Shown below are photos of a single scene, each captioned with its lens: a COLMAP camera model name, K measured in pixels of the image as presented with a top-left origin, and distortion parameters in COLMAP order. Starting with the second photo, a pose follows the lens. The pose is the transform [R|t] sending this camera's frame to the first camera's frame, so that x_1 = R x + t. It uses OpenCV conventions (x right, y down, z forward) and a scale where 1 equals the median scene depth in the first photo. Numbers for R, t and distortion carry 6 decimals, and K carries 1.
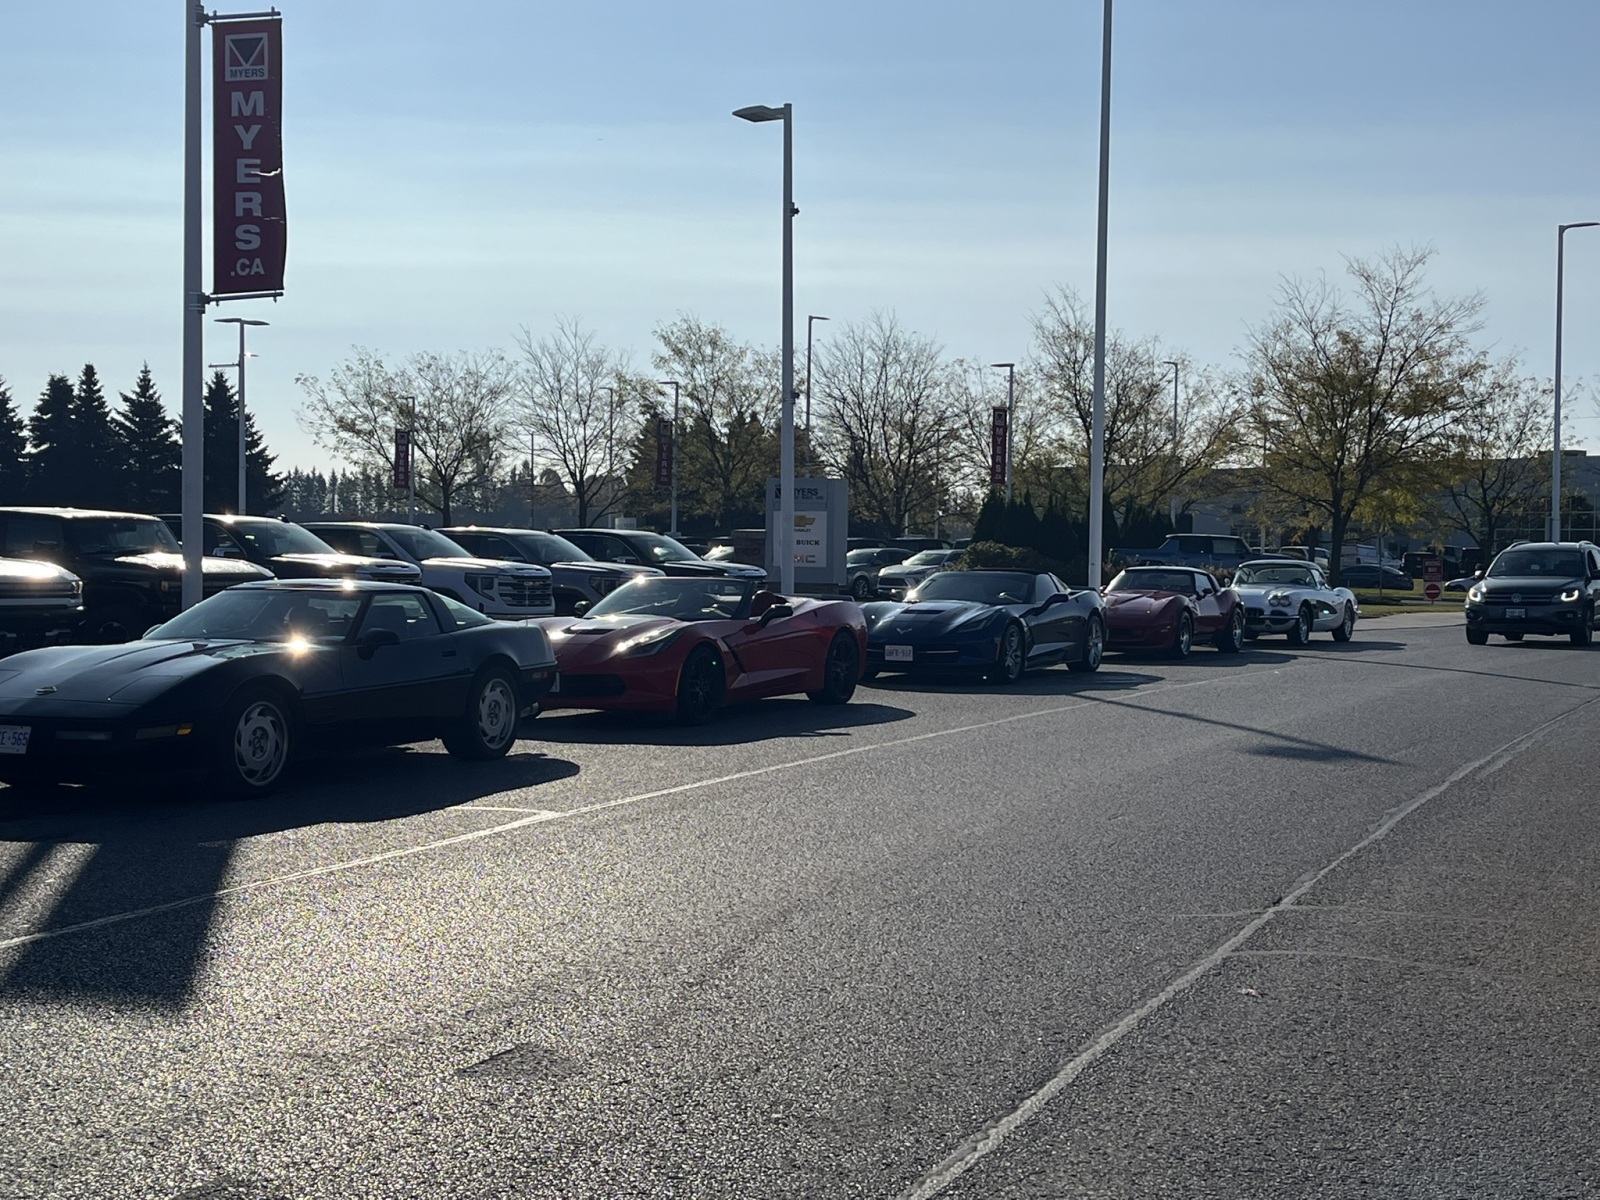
lens RADIAL K [[2211.9, 0, 892.0], [0, 2211.9, 632.0], [0, 0, 1]] dist [0.182990, -0.595507]
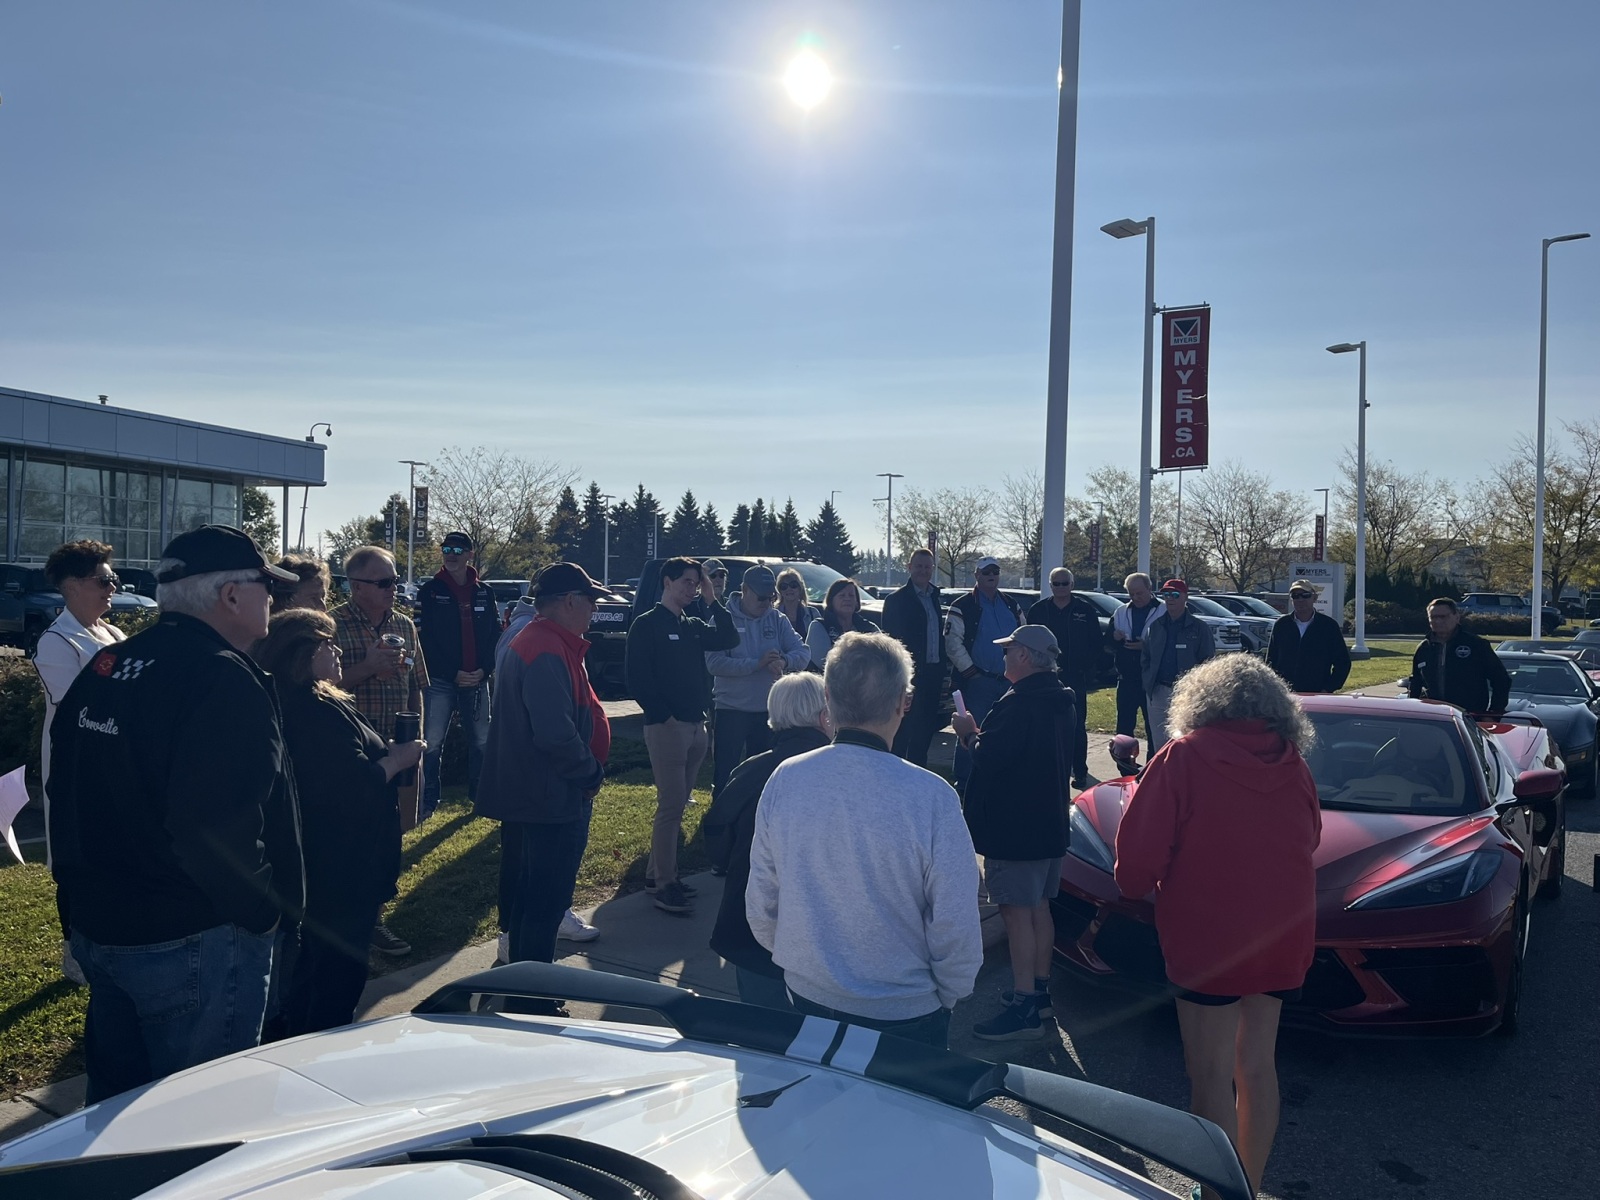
lens RADIAL K [[1230.9, 0, 793.3], [0, 1230.9, 615.5], [0, 0, 1]] dist [0.001246, -0.000485]
pose [[0.967102, 0.007904, -0.254267, -0.109535], [-0.012460, 0.999789, -0.016310, -0.005992], [0.254085, 0.018941, 0.966996, 0.003869]]
